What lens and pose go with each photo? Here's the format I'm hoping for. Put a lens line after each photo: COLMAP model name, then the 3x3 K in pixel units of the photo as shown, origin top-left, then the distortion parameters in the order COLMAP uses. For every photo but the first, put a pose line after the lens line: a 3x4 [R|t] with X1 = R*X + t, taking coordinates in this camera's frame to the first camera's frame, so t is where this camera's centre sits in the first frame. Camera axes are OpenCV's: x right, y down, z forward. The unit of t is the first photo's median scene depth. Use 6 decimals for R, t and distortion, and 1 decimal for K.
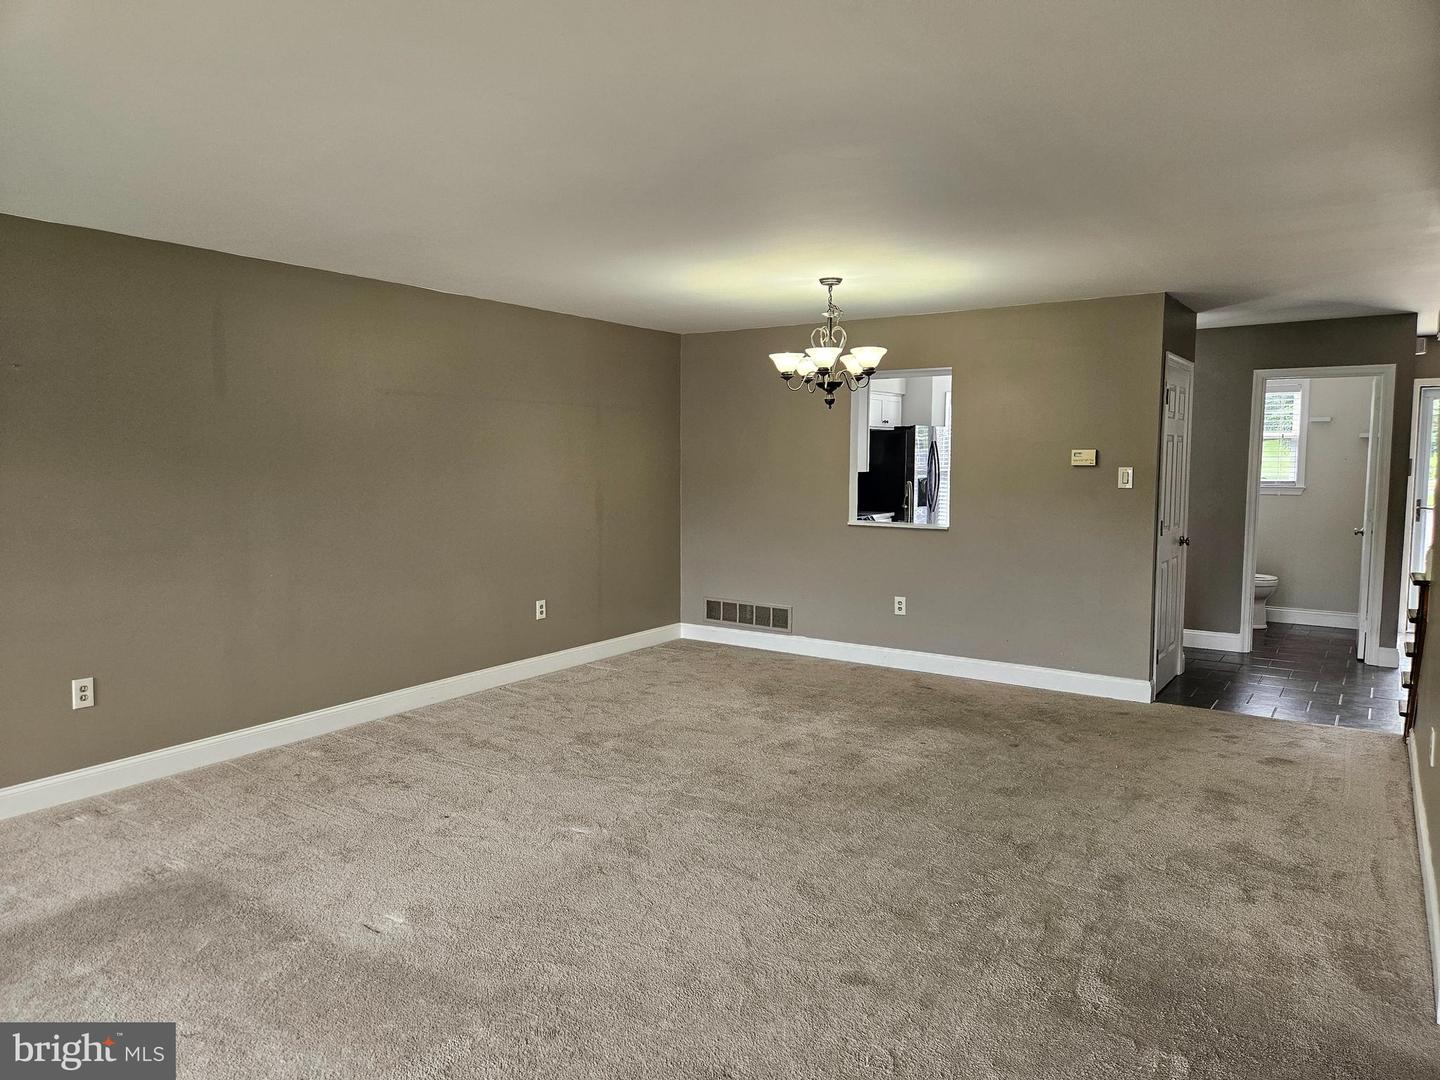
lens RADIAL K [[972.2, 0, 720.0], [0, 972.2, 540.0], [0, 0, 1]] dist [0.000501, -0.002599]
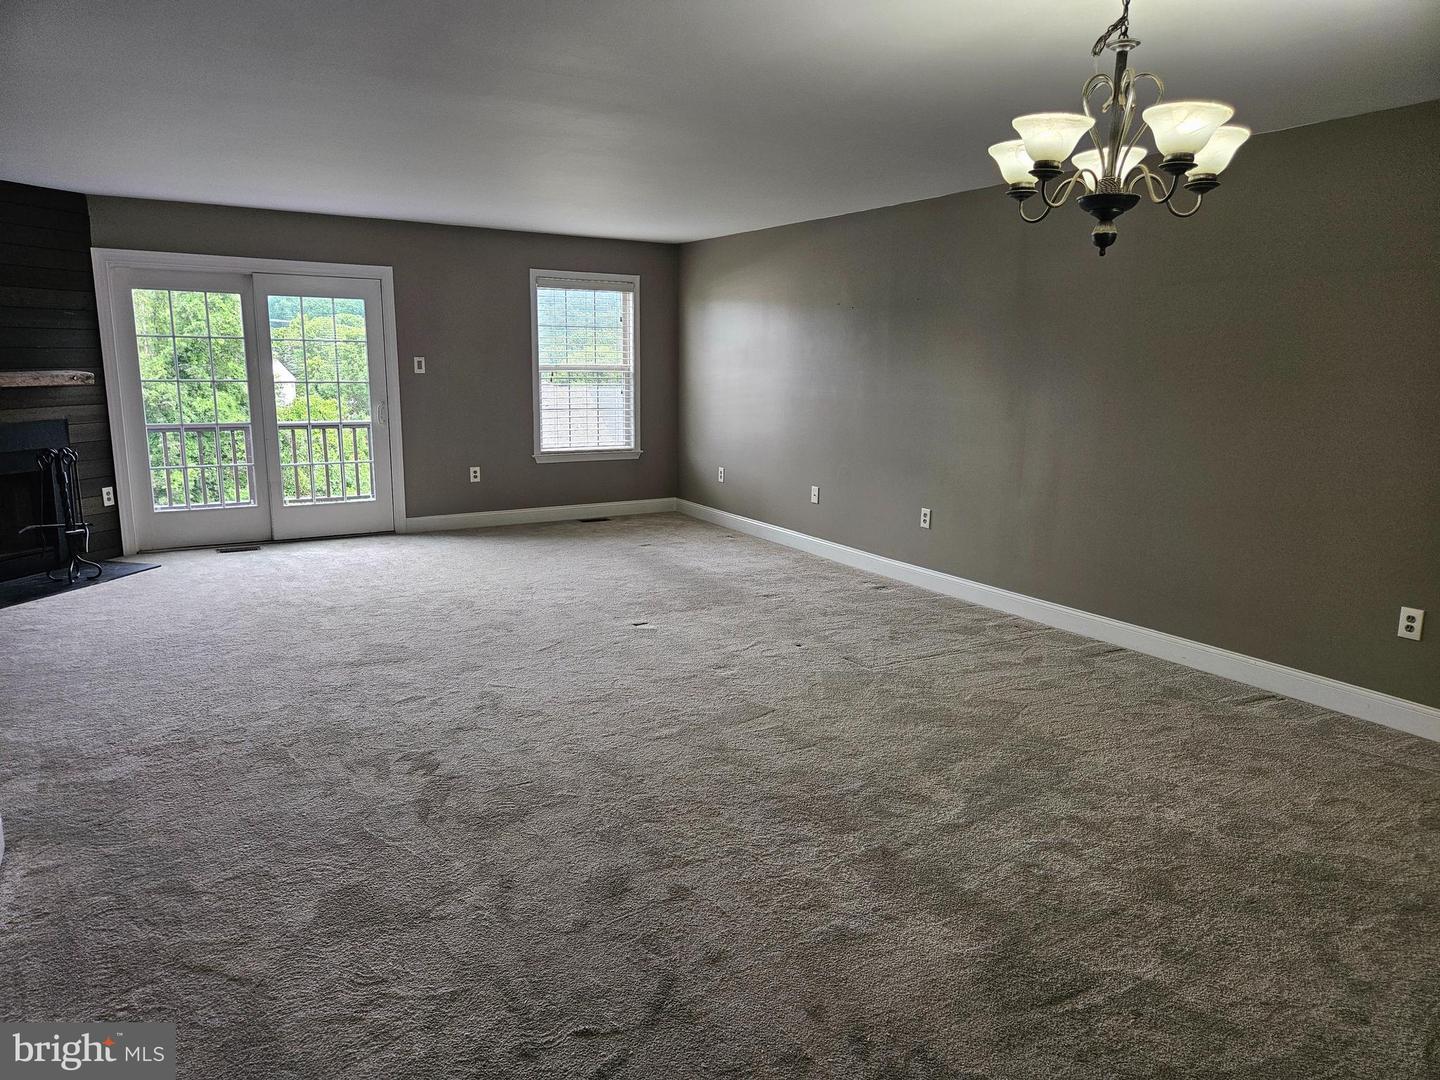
lens RADIAL K [[972.2, 0, 720.0], [0, 972.2, 540.0], [0, 0, 1]] dist [0.000501, -0.002599]
pose [[-0.417421, 0.155191, -0.895363, 0.684747], [-0.104173, 0.970641, 0.216805, -0.084426], [0.902722, 0.183772, -0.388999, 1.083629]]
